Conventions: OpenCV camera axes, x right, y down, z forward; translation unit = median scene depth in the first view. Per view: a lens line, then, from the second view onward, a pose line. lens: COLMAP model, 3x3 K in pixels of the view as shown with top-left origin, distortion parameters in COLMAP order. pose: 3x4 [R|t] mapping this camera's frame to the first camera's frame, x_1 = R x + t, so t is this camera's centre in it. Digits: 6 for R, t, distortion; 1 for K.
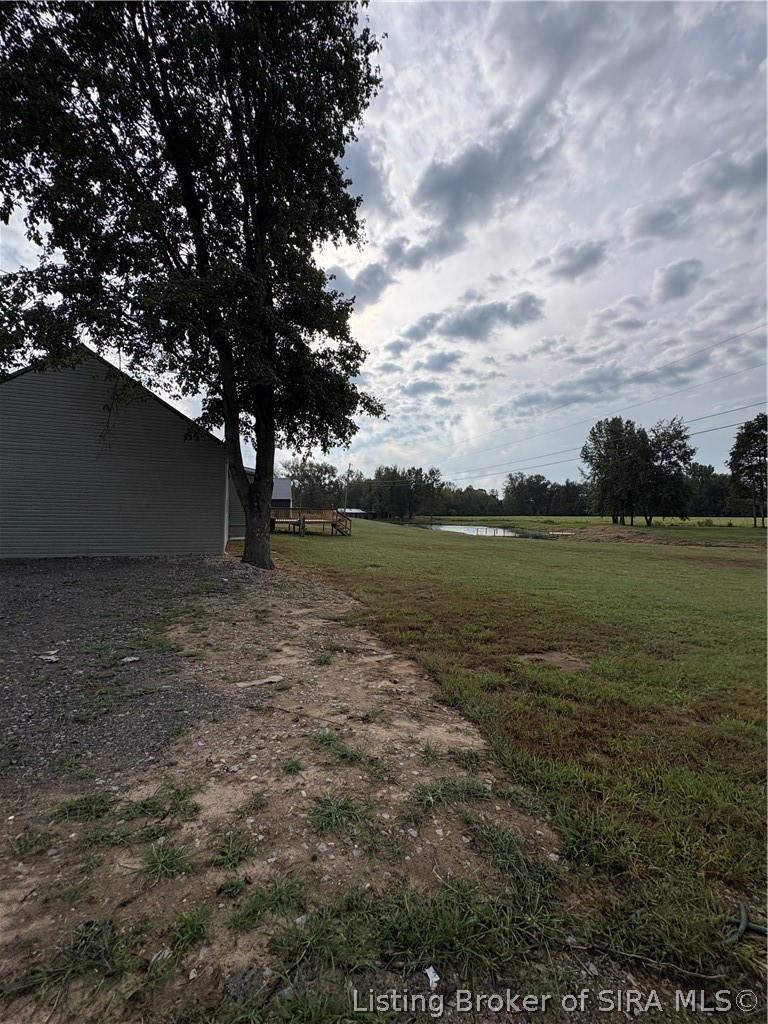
lens RADIAL K [[402.9, 0, 389.7], [0, 402.9, 519.1], [0, 0, 1]] dist [0.001359, -0.000498]
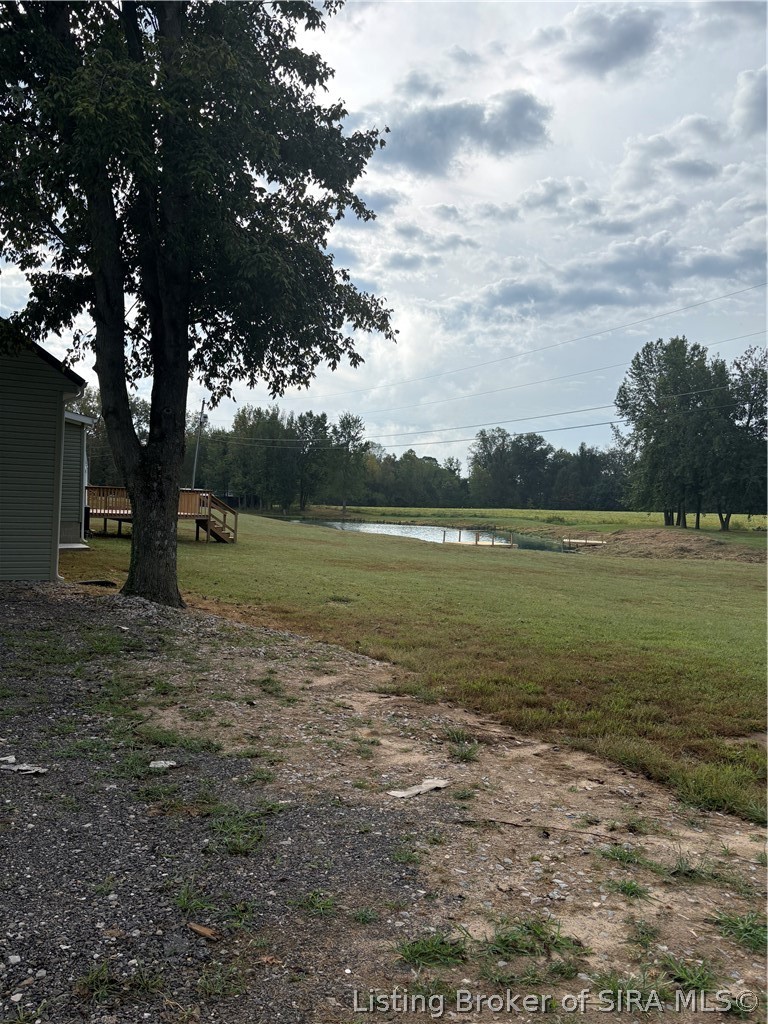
lens RADIAL K [[773.9, 0, 378.8], [0, 773.9, 531.9], [0, 0, 1]] dist [0.043347, -0.038852]
pose [[0.984102, 0.012752, 0.177145, -0.165066], [-0.017858, 0.999469, 0.027256, -0.006719], [-0.176703, -0.029986, 0.983807, -0.043942]]
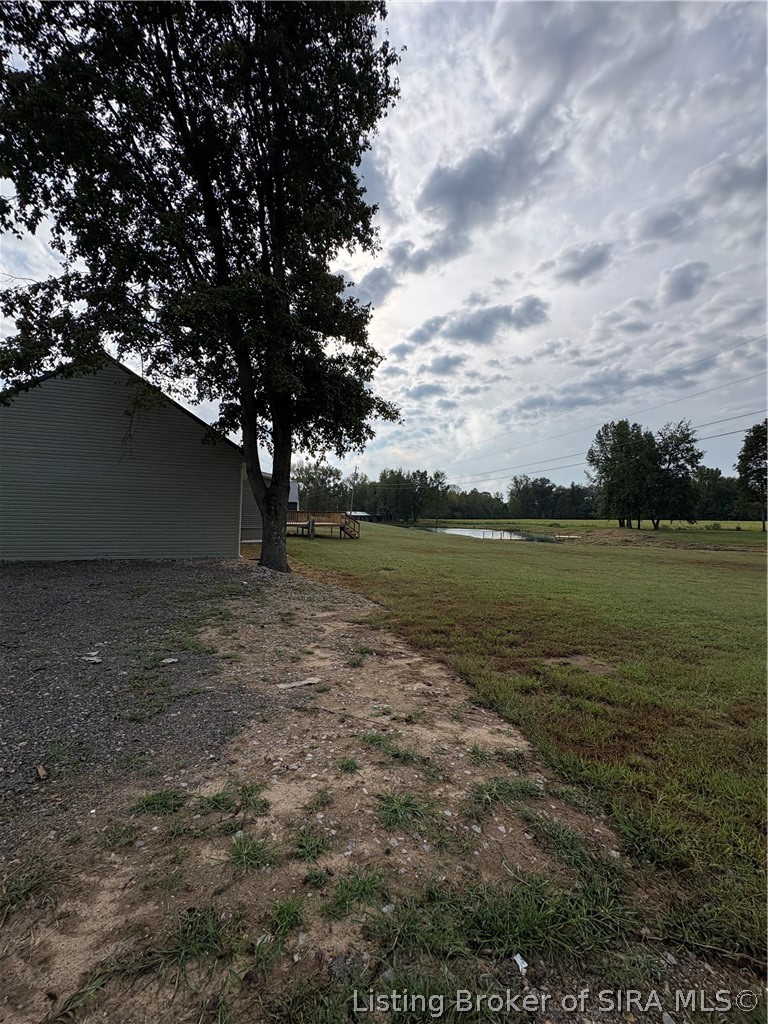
lens RADIAL K [[402.9, 0, 386.8], [0, 402.9, 519.6], [0, 0, 1]] dist [0.001359, -0.000498]
pose [[0.999943, 0.001835, -0.010509, -0.024465], [-0.001882, 0.999988, -0.004467, -0.002426], [0.010501, 0.004487, 0.999935, -0.006926]]
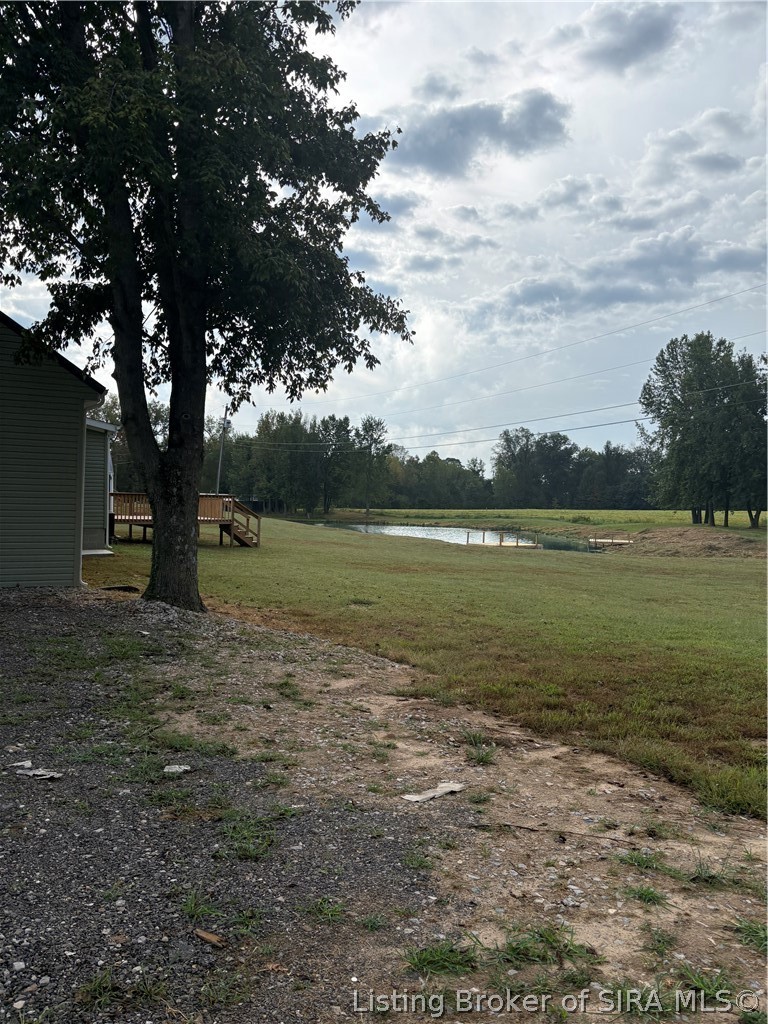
lens RADIAL K [[773.9, 0, 378.0], [0, 773.9, 529.7], [0, 0, 1]] dist [0.043347, -0.038852]
pose [[0.989439, -0.000288, 0.144950, -0.158777], [-0.002872, 0.999763, 0.021586, -0.006087], [-0.144922, -0.021774, 0.989204, -0.042121]]
